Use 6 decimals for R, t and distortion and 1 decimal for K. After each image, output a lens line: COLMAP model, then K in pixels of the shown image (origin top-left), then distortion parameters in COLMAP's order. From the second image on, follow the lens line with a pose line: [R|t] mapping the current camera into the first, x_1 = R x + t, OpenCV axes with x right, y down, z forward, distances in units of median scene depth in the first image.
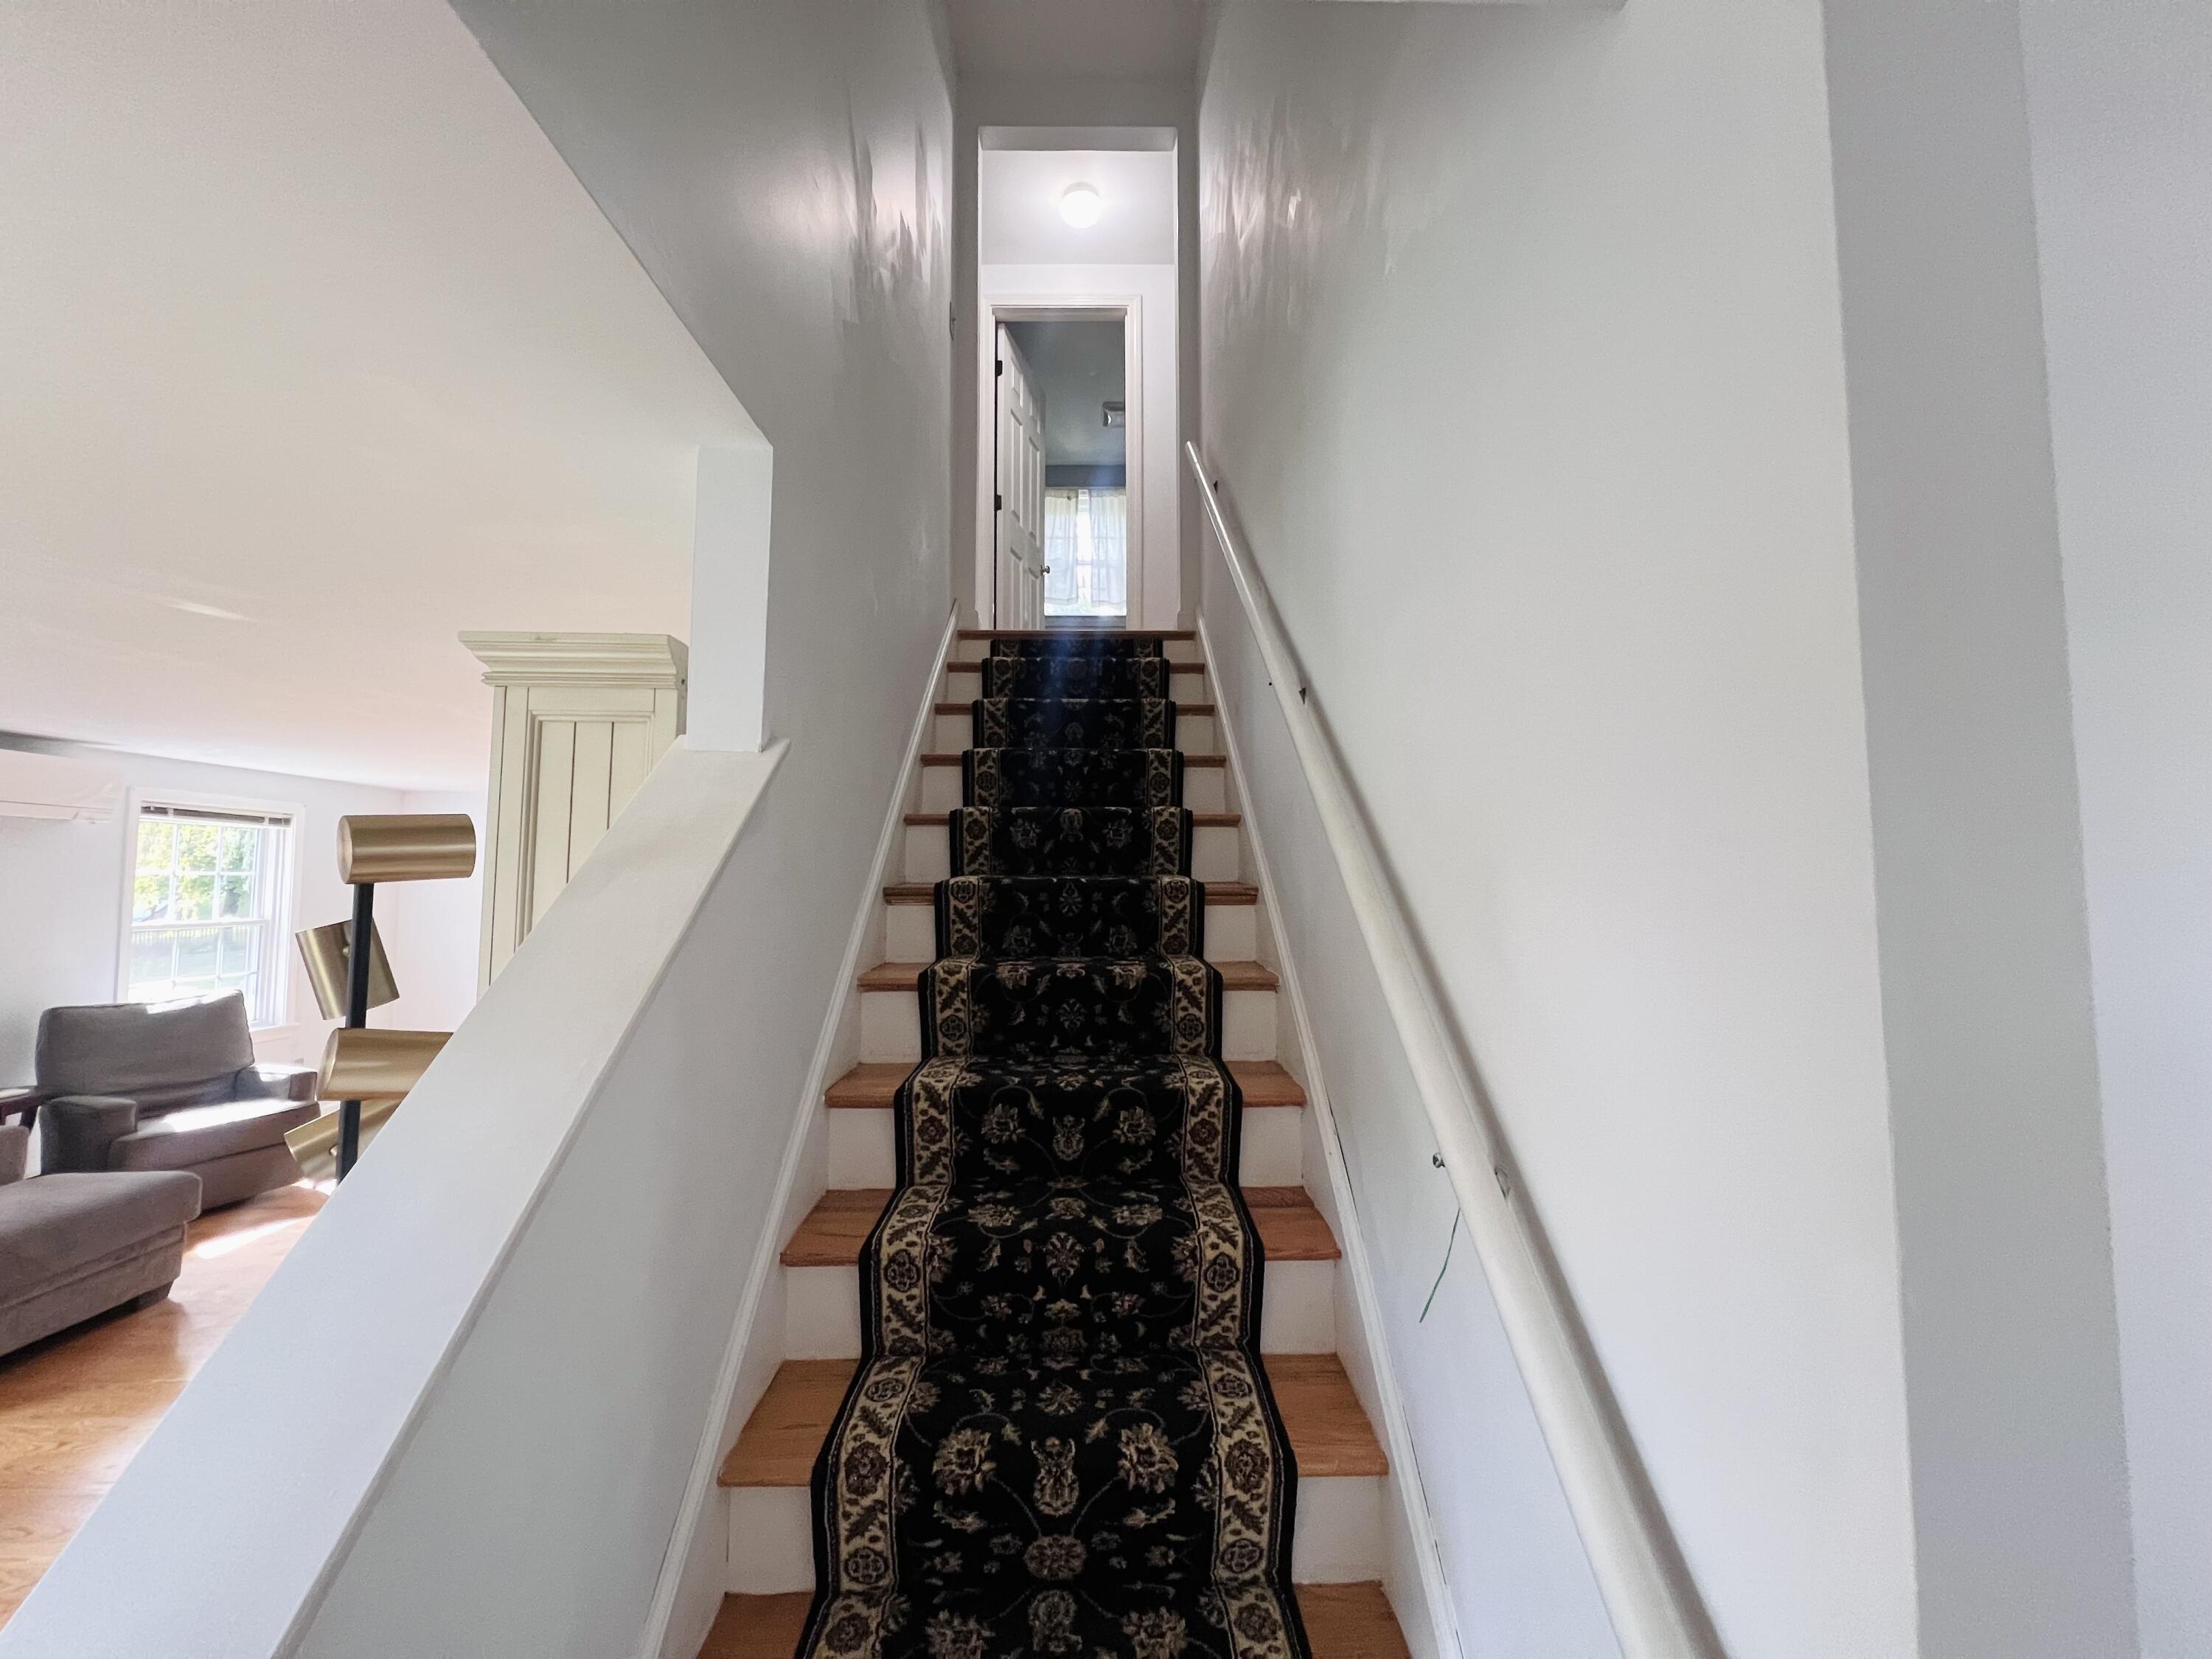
lens RADIAL K [[888.7, 0, 1106.0], [0, 888.7, 829.5], [0, 0, 1]] dist [0.000038, 0.000106]
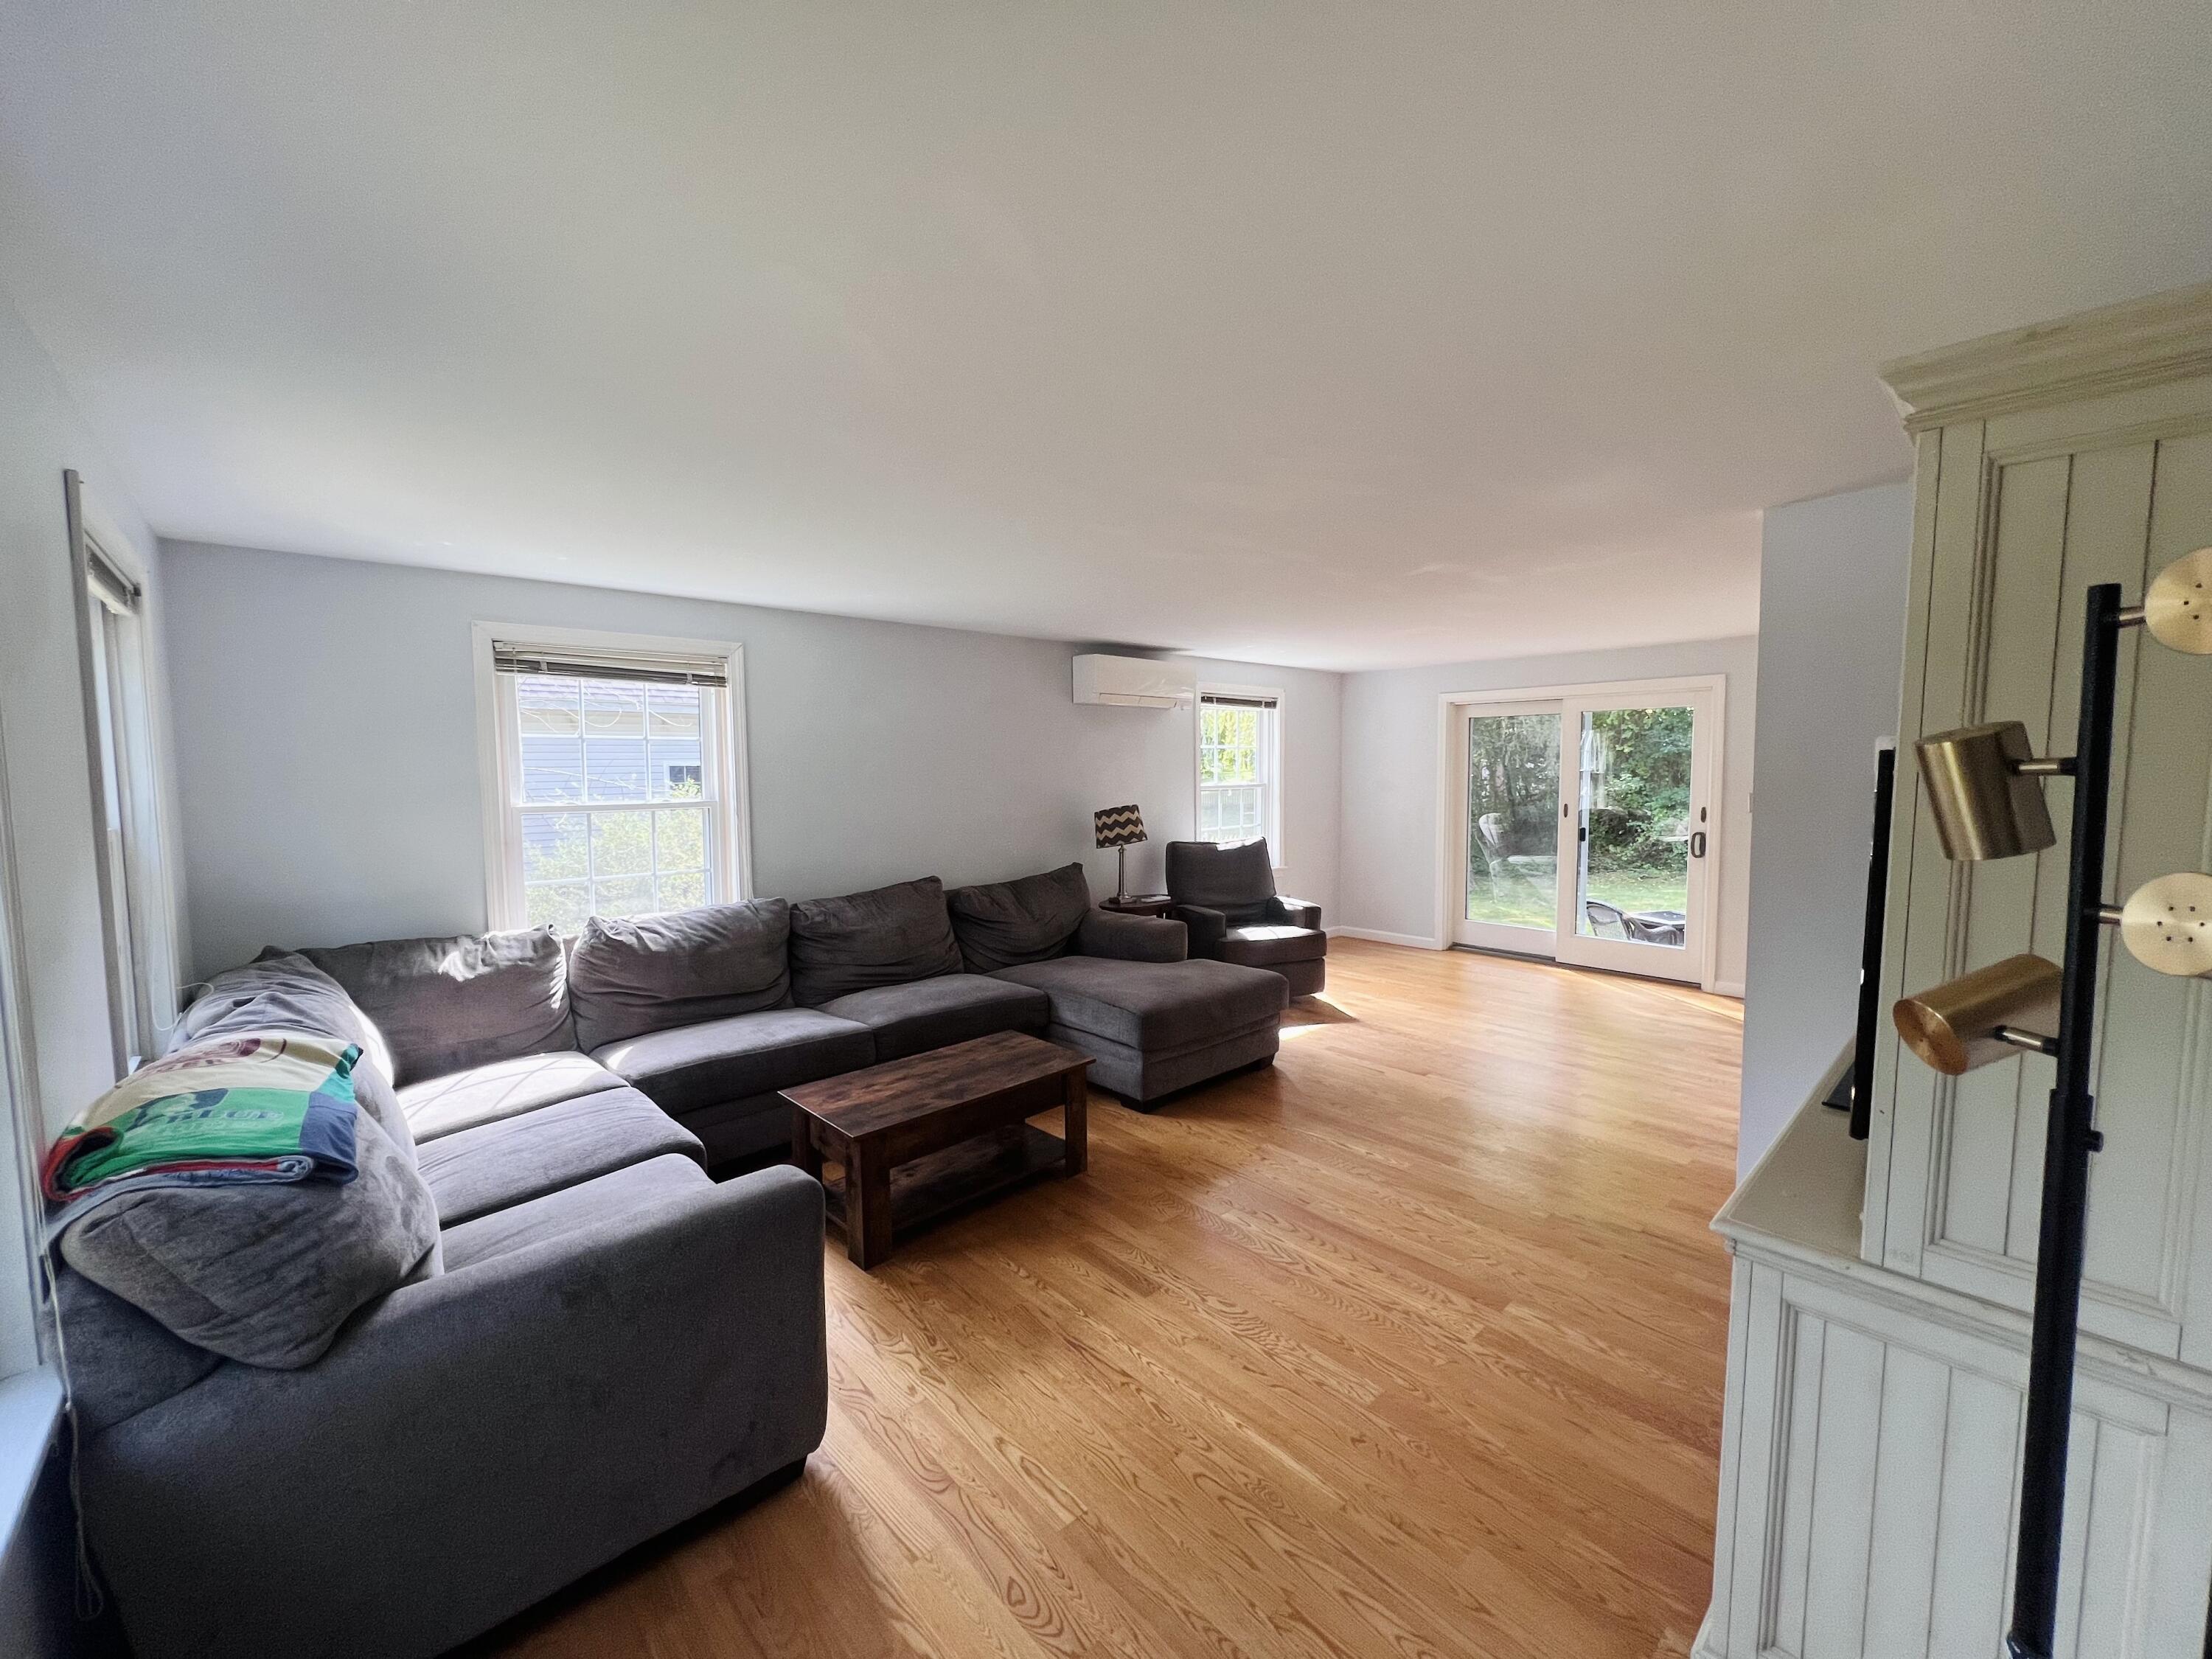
lens RADIAL K [[888.7, 0, 1106.0], [0, 888.7, 829.5], [0, 0, 1]] dist [0.000038, 0.000106]
pose [[0.670379, 0.045094, -0.740648, -0.204110], [0.056215, 0.992197, 0.111291, 0.016629], [0.739887, -0.116242, 0.662613, -0.010603]]
